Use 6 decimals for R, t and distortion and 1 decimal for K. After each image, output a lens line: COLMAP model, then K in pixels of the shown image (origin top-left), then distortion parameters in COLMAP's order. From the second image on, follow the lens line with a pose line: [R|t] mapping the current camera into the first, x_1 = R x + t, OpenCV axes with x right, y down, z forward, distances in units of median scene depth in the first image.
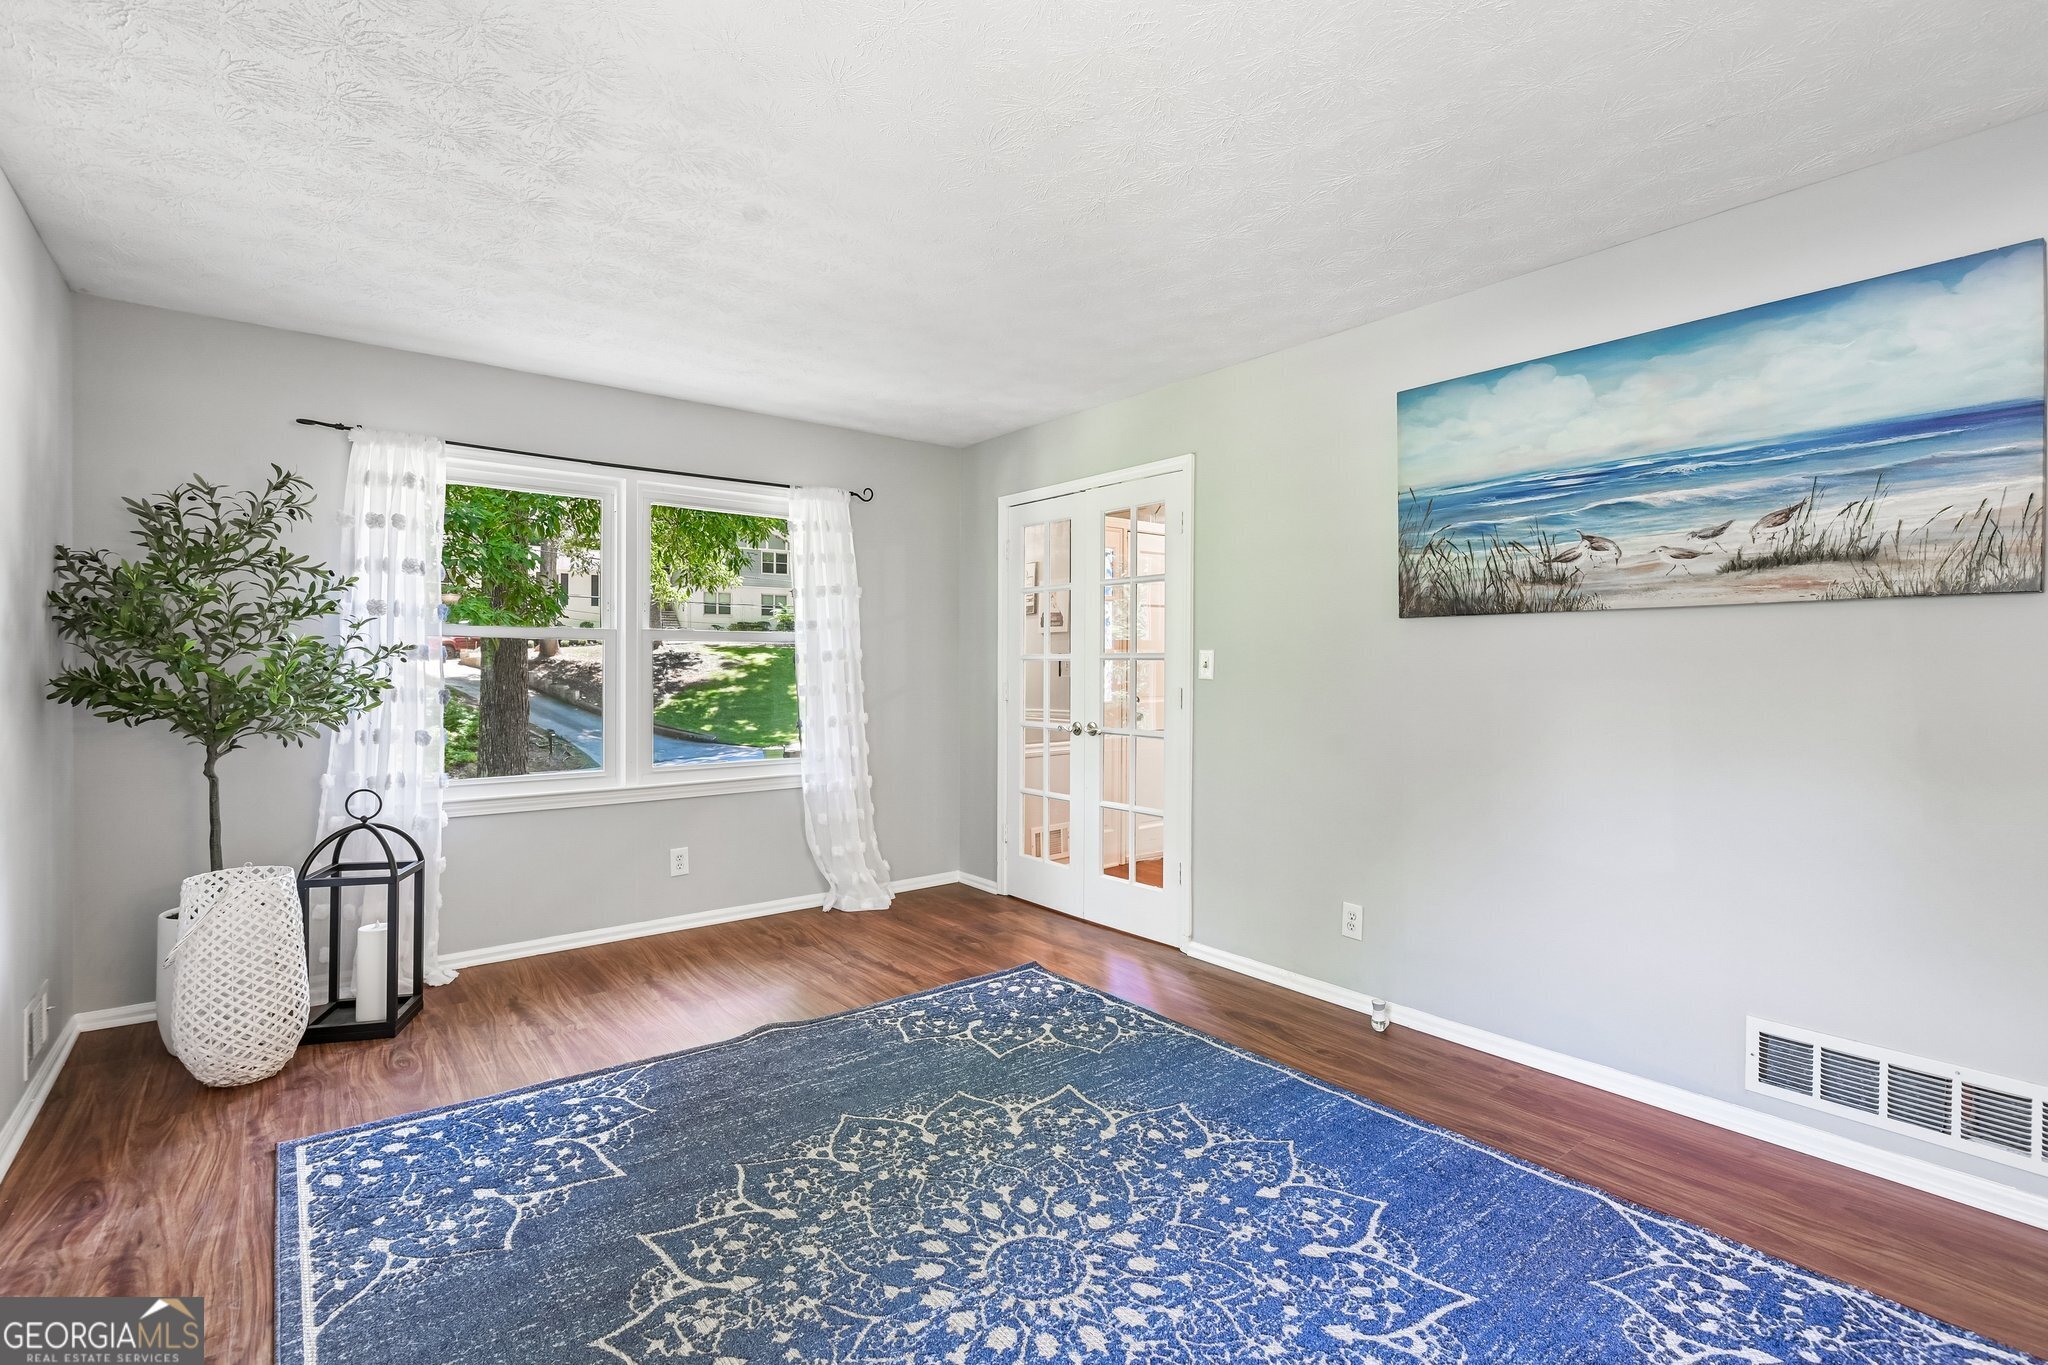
lens RADIAL K [[945.9, 0, 1031.3], [0, 945.9, 680.3], [0, 0, 1]] dist [-0.001837, -0.006639]
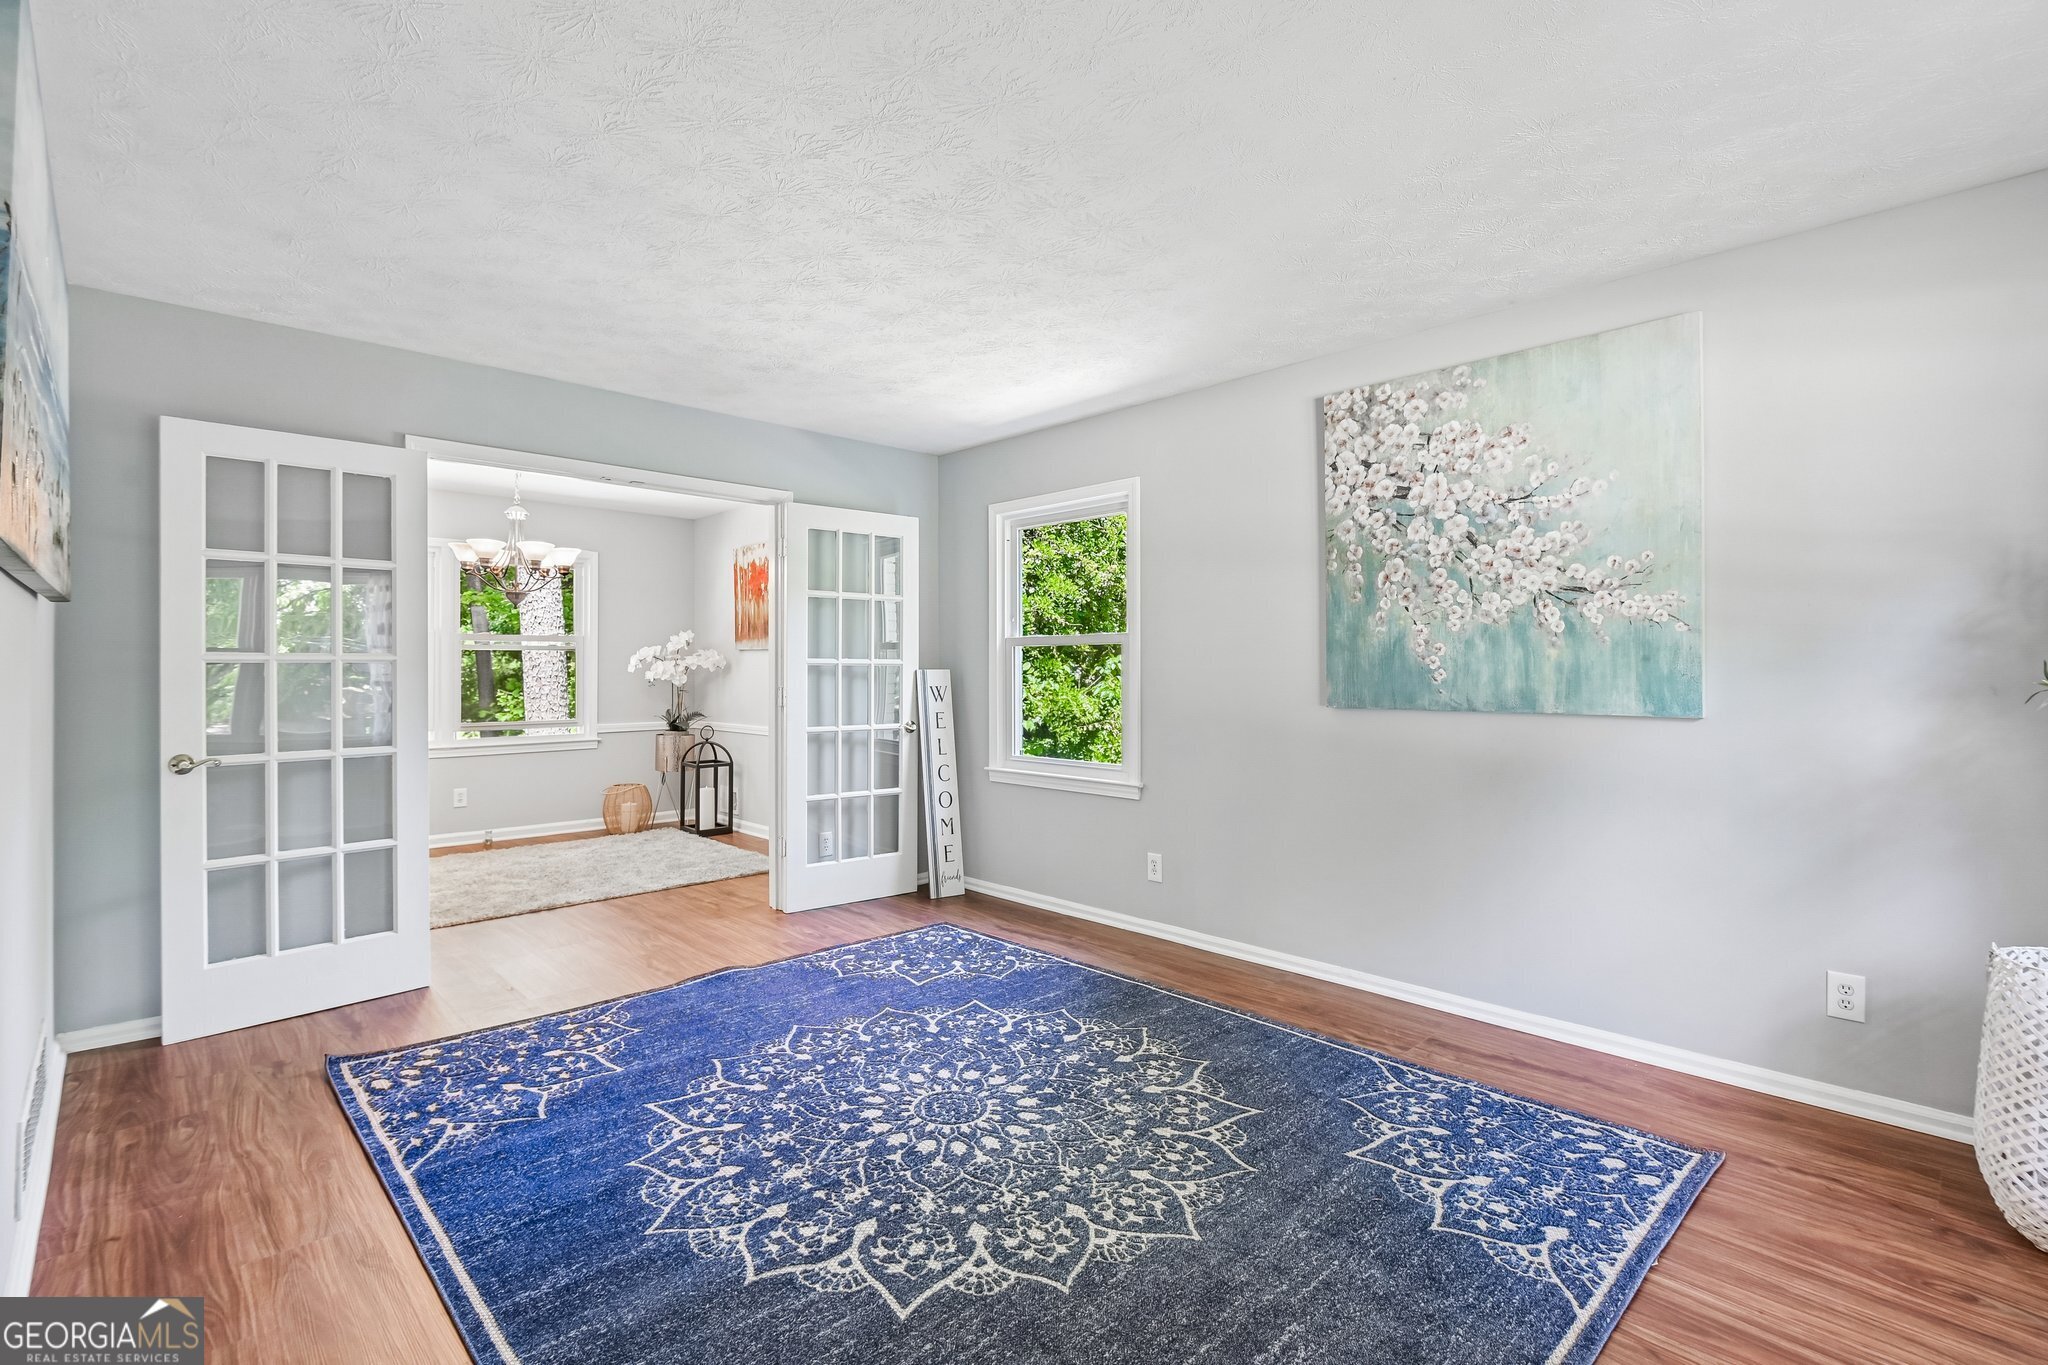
lens RADIAL K [[945.9, 0, 1031.3], [0, 945.9, 680.3], [0, 0, 1]] dist [-0.001837, -0.006639]
pose [[-0.995483, -0.000804, -0.094936, 0.017816], [-0.002755, 0.999788, 0.020424, -0.023674], [0.094900, 0.020593, -0.995274, 2.125849]]
